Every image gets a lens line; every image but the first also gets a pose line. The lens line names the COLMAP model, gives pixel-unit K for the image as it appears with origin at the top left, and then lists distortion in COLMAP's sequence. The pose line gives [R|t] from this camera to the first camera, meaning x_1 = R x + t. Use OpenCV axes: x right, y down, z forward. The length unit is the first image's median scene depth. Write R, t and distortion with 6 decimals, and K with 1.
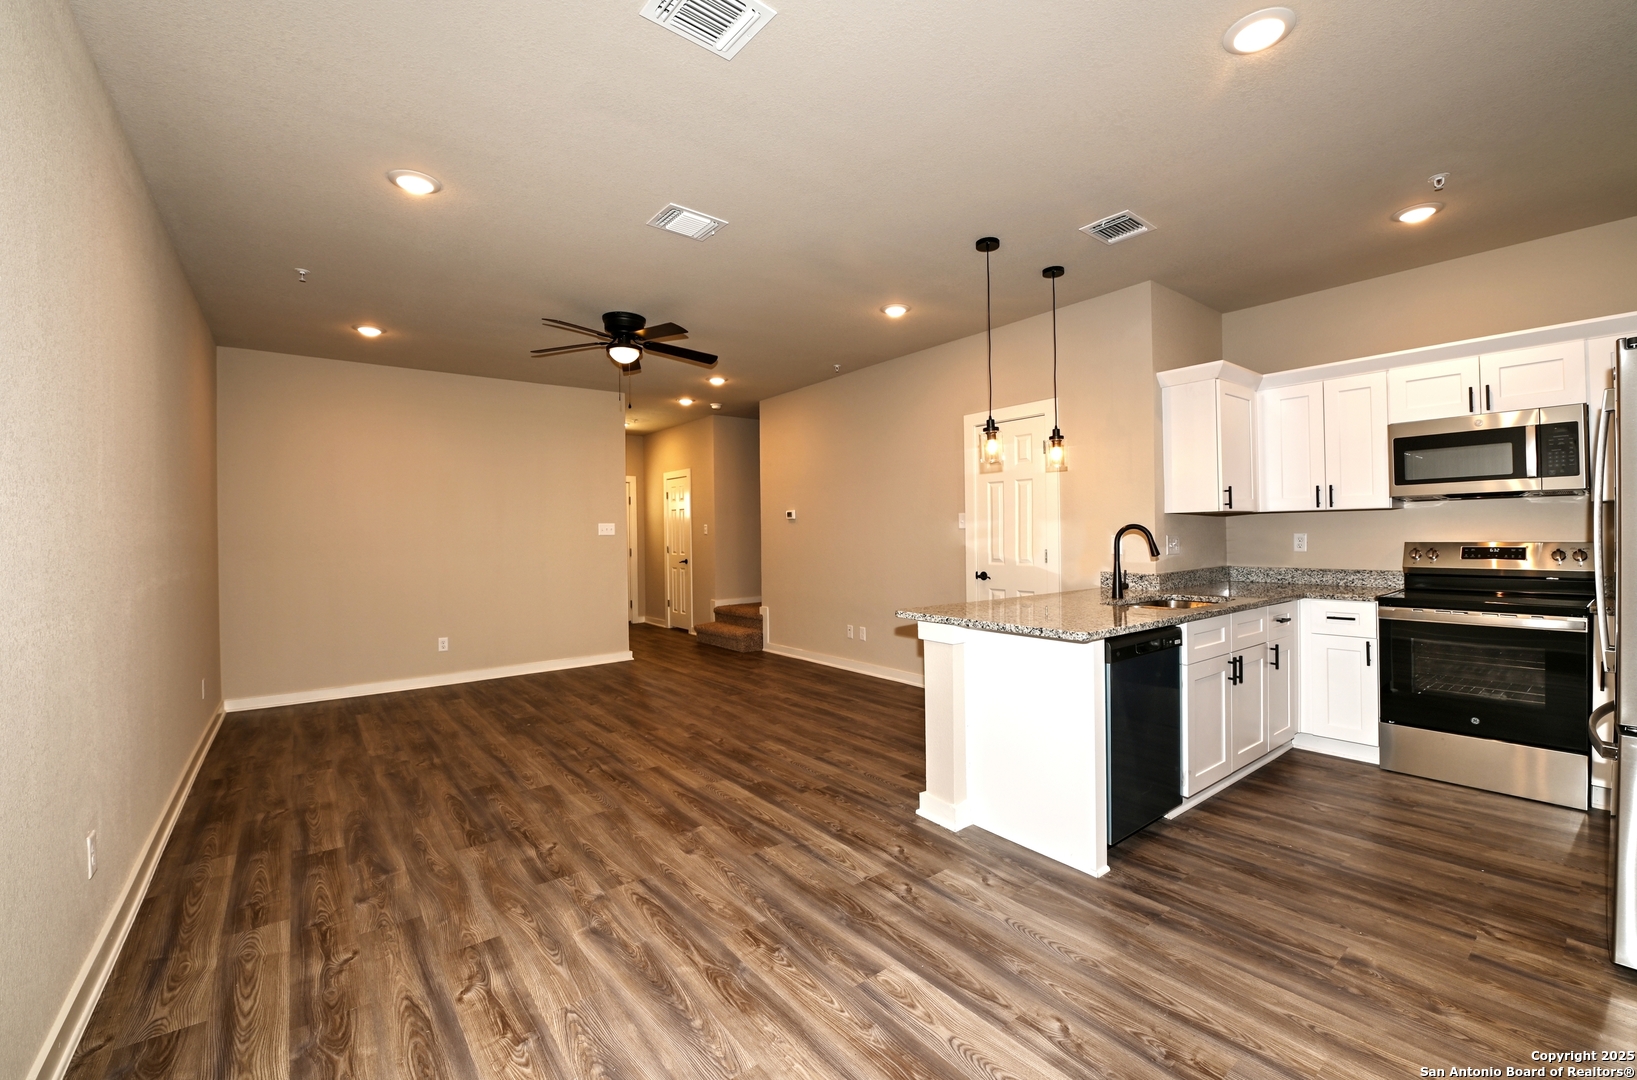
lens RADIAL K [[688.6, 0, 823.1], [0, 688.6, 532.9], [0, 0, 1]] dist [-0.021894, -0.000233]
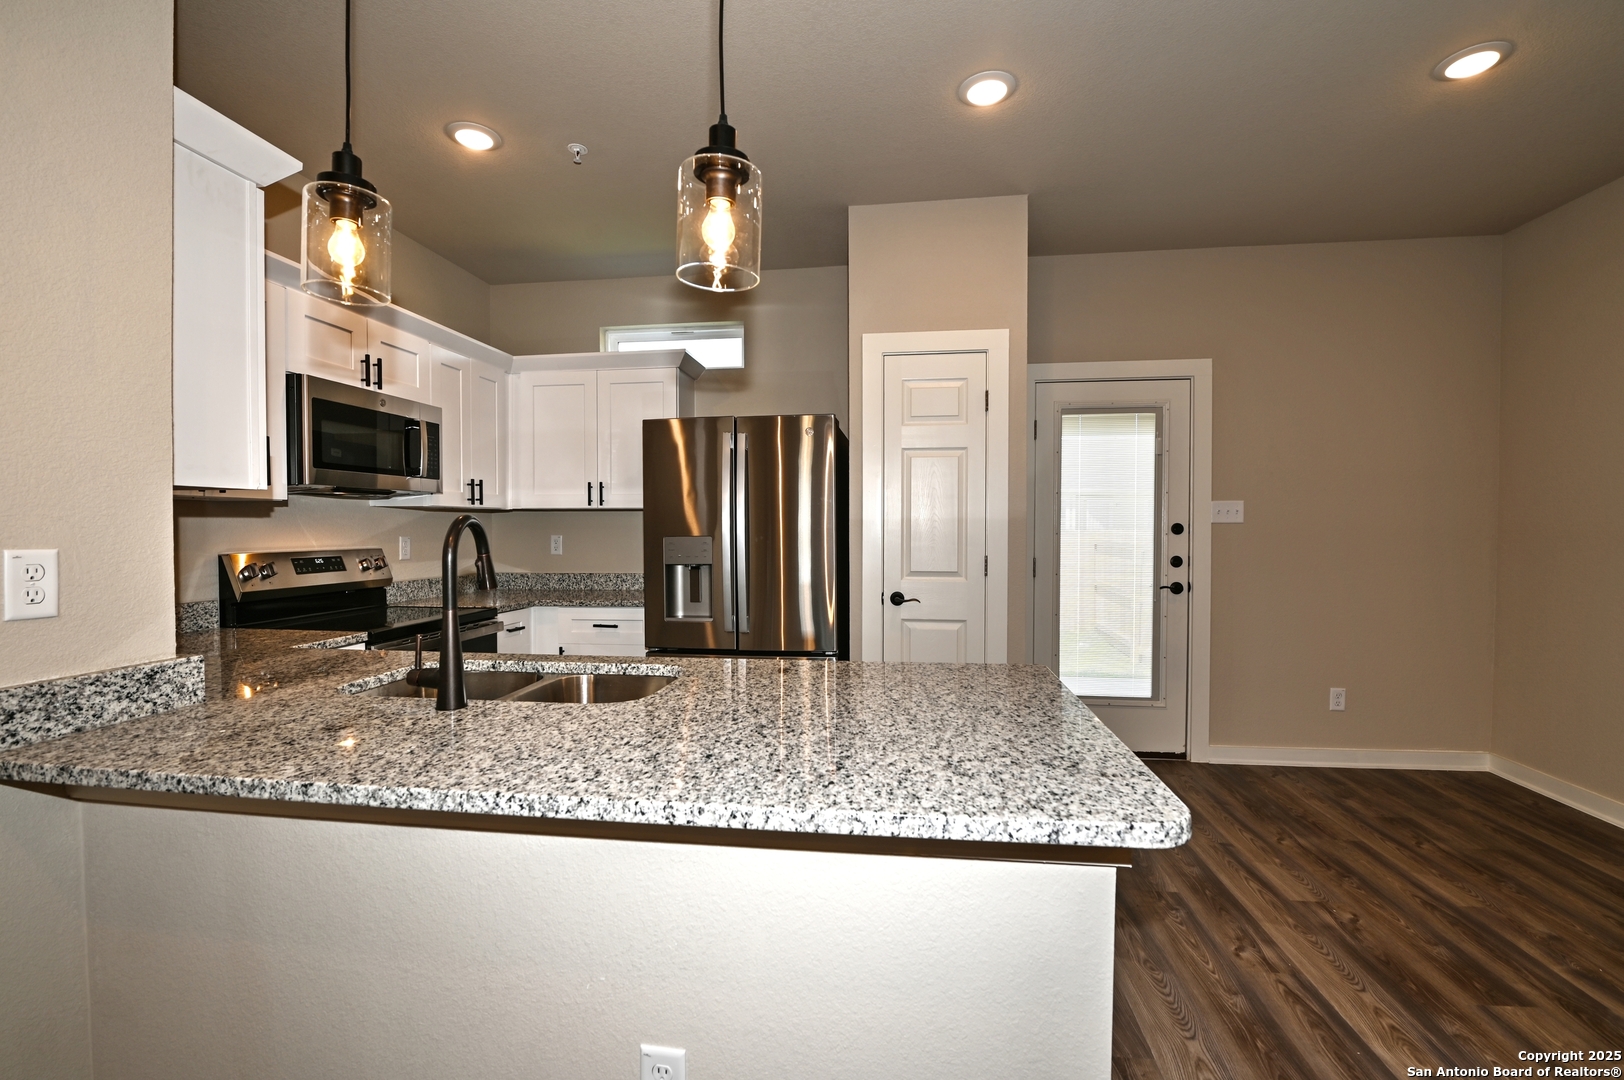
lens RADIAL K [[689.9, 0, 823.5], [0, 689.9, 542.8], [0, 0, 1]] dist [-0.017643, -0.001083]
pose [[-0.706030, -0.000676, 0.708182, 0.013965], [0.010594, 0.999878, 0.011517, 0.001565], [-0.708103, 0.015634, -0.705936, 1.103039]]
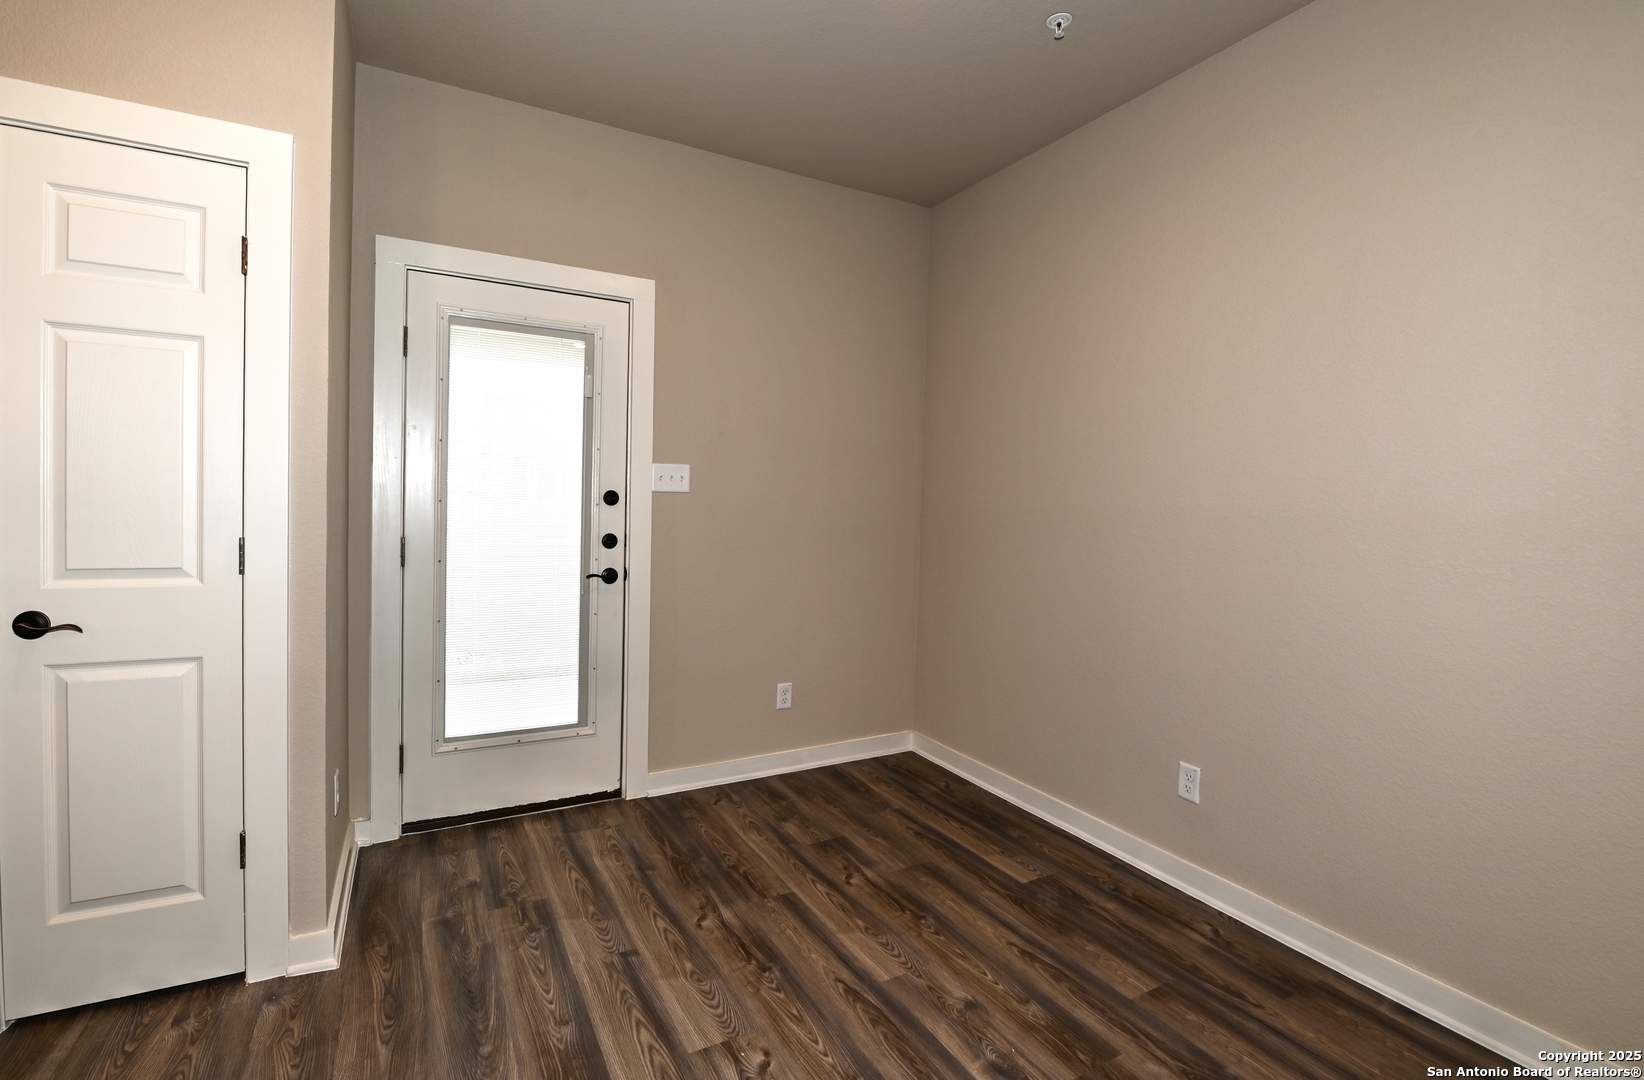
lens RADIAL K [[691.5, 0, 826.7], [0, 691.5, 532.8], [0, 0, 1]] dist [-0.021894, -0.000233]
pose [[-0.990485, -0.016033, 0.136682, 0.016988], [-0.010524, 0.999106, 0.040934, 0.002859], [-0.137216, 0.039106, -0.989769, 0.778132]]
